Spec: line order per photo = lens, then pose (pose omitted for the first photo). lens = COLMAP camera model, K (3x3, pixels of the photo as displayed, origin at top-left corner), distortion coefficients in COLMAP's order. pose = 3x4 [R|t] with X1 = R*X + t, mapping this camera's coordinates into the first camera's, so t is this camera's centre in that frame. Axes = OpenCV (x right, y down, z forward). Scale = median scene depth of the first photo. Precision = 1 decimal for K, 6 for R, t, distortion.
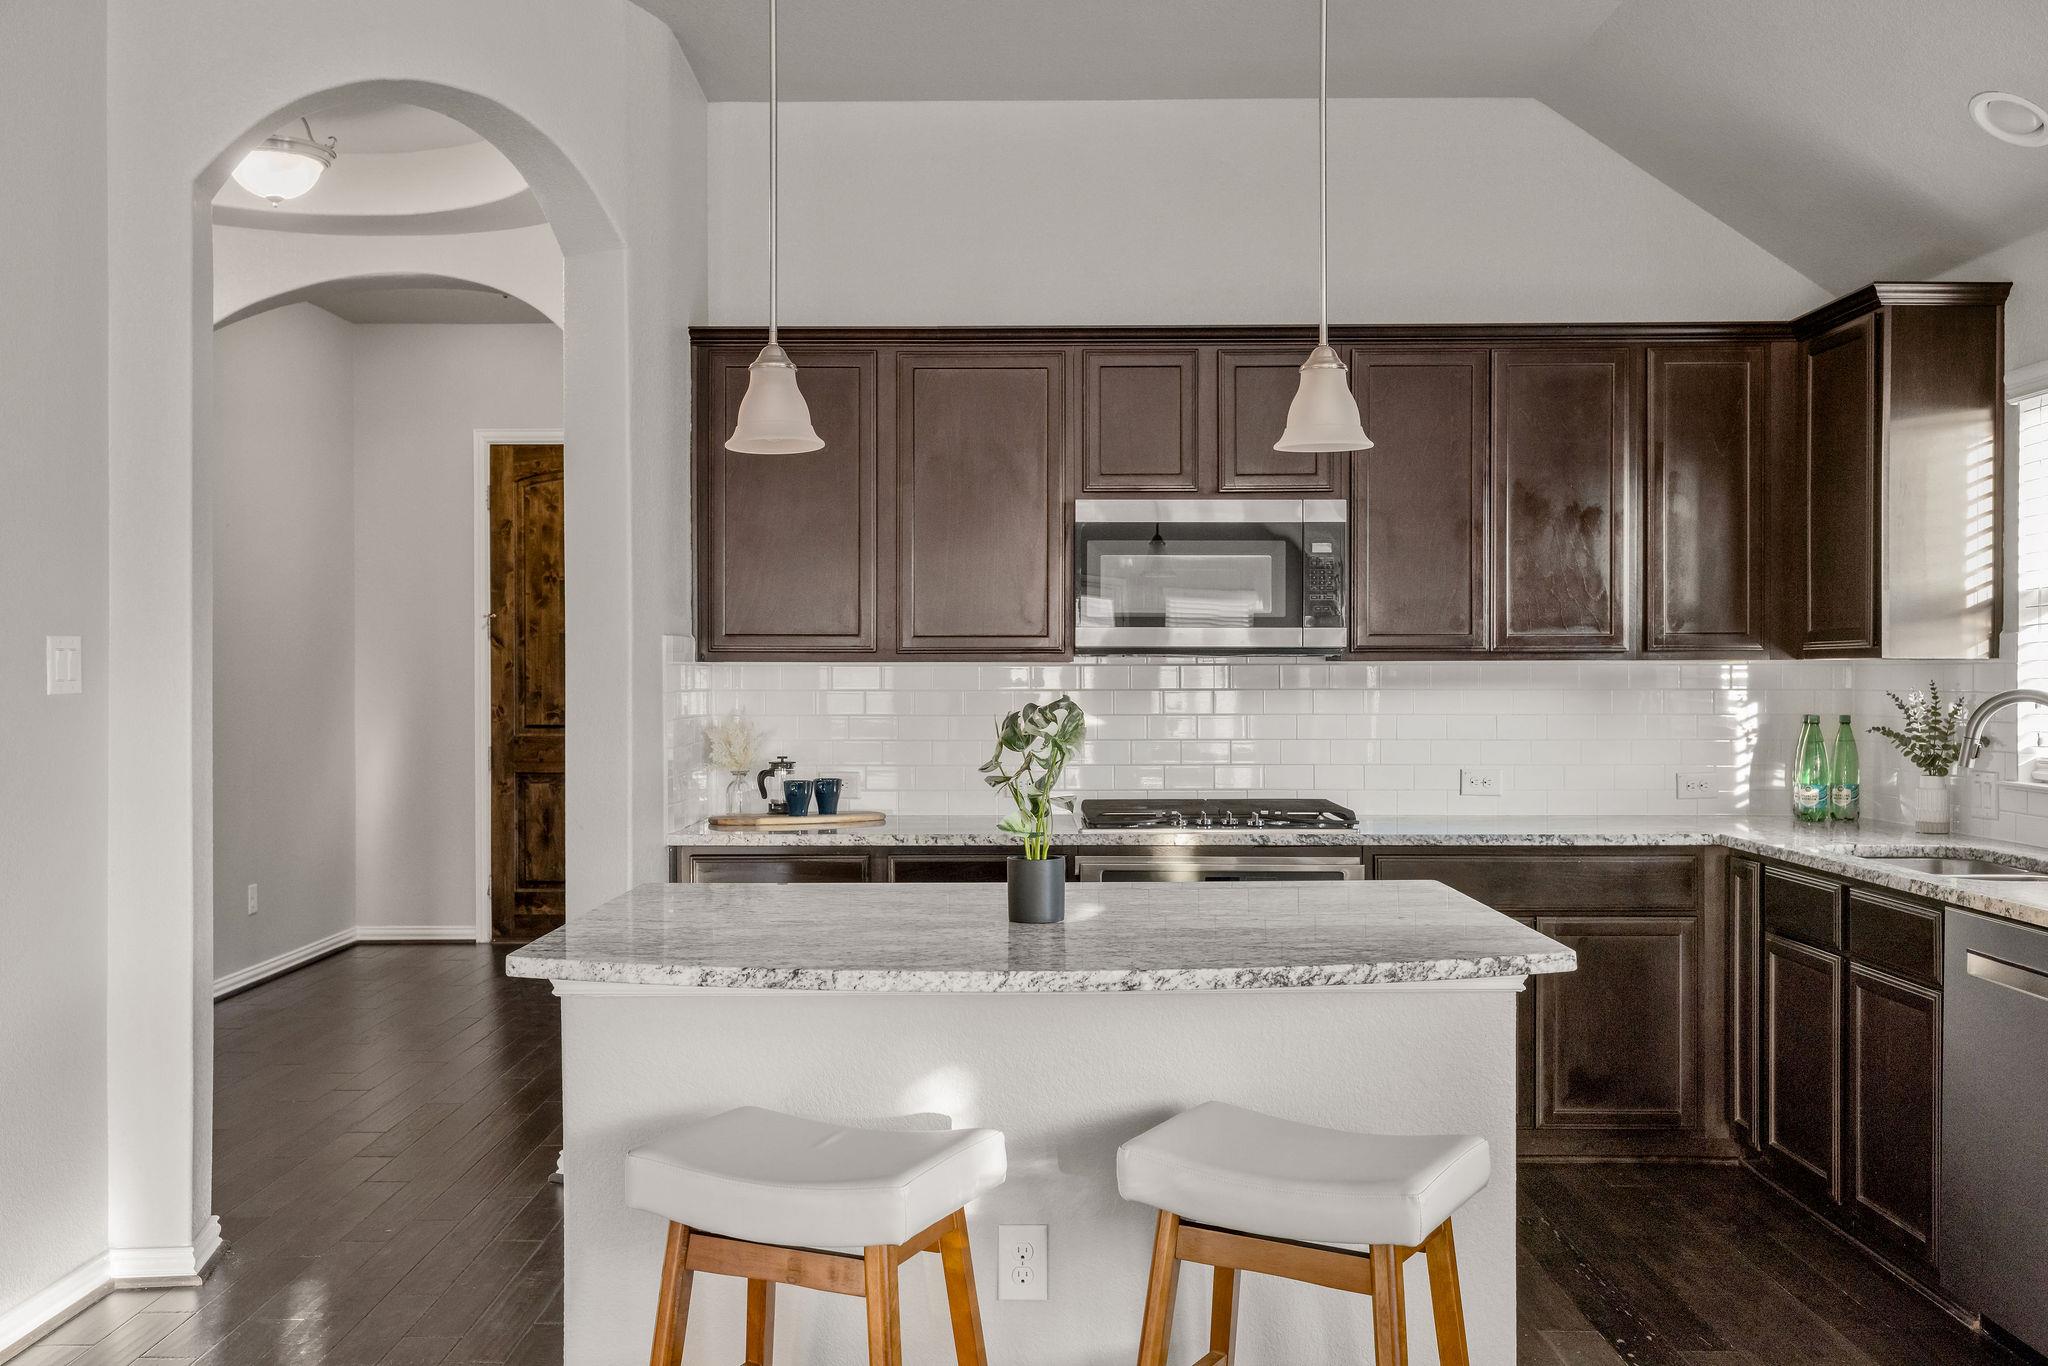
lens RADIAL K [[1815.3, 0, 1025.5], [0, 1815.3, 682.4], [0, 0, 1]] dist [0.005404, 0.000281]
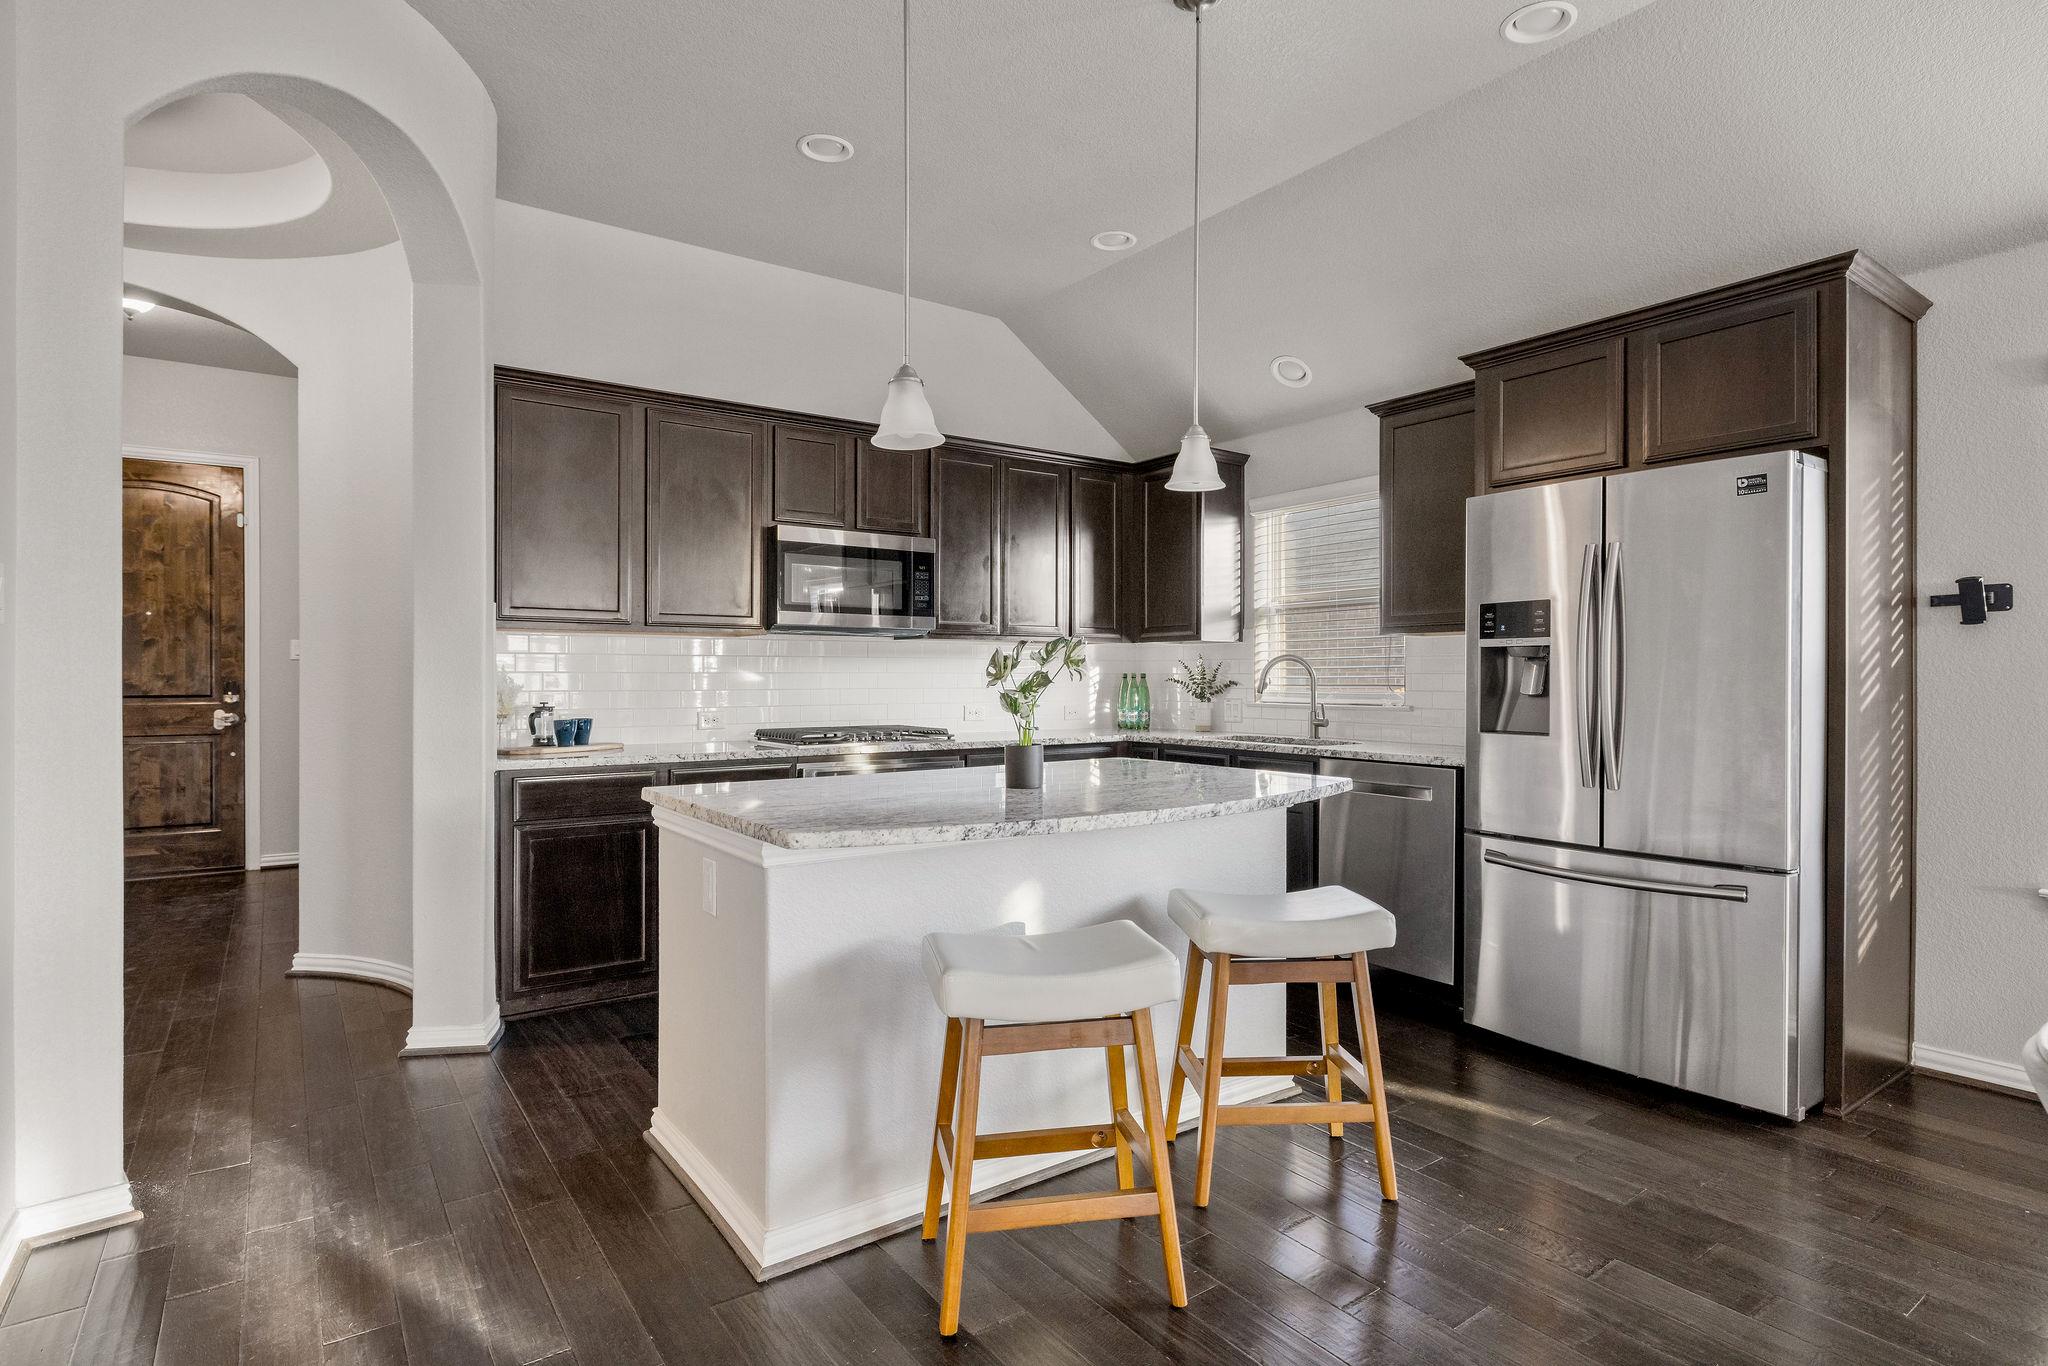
lens RADIAL K [[1038.0, 0, 1027.1], [0, 1038.0, 683.1], [0, 0, 1]] dist [-0.002866, -0.000555]
pose [[0.812331, -0.003017, 0.583188, -0.311873], [0.003172, 0.999995, 0.000755, 0.029649], [-0.583188, 0.001237, 0.812337, 0.201438]]
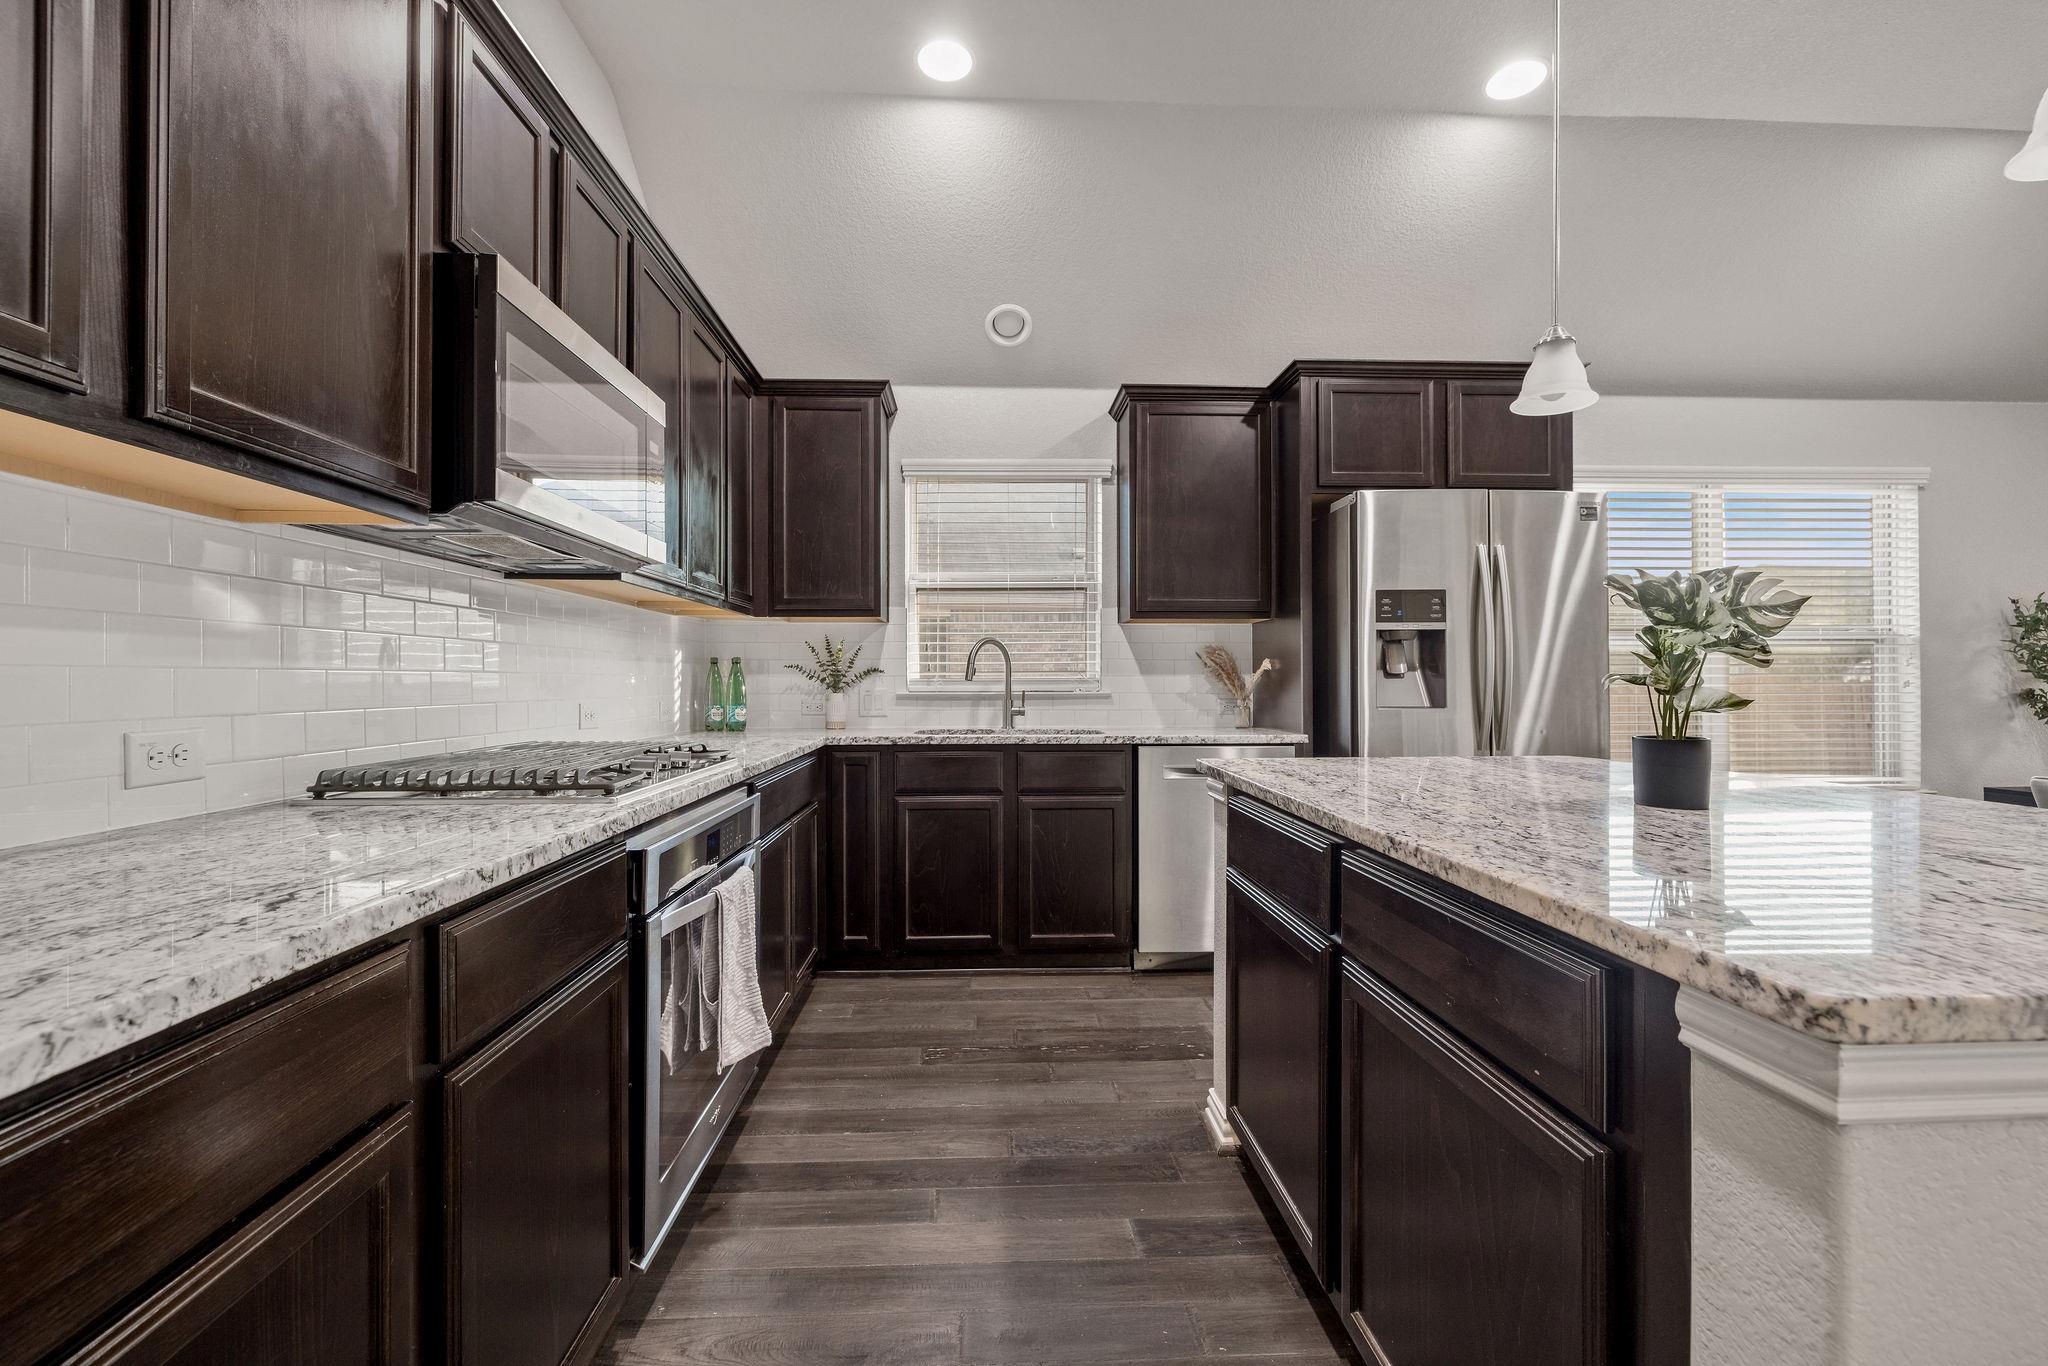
lens RADIAL K [[862.1, 0, 1007.5], [0, 862.1, 679.3], [0, 0, 1]] dist [-0.002745, 0.000851]
pose [[-0.044582, -0.004813, 0.998994, -0.276482], [0.011995, 0.999914, 0.005353, 0.036436], [-0.998934, 0.012221, -0.044521, 0.887802]]
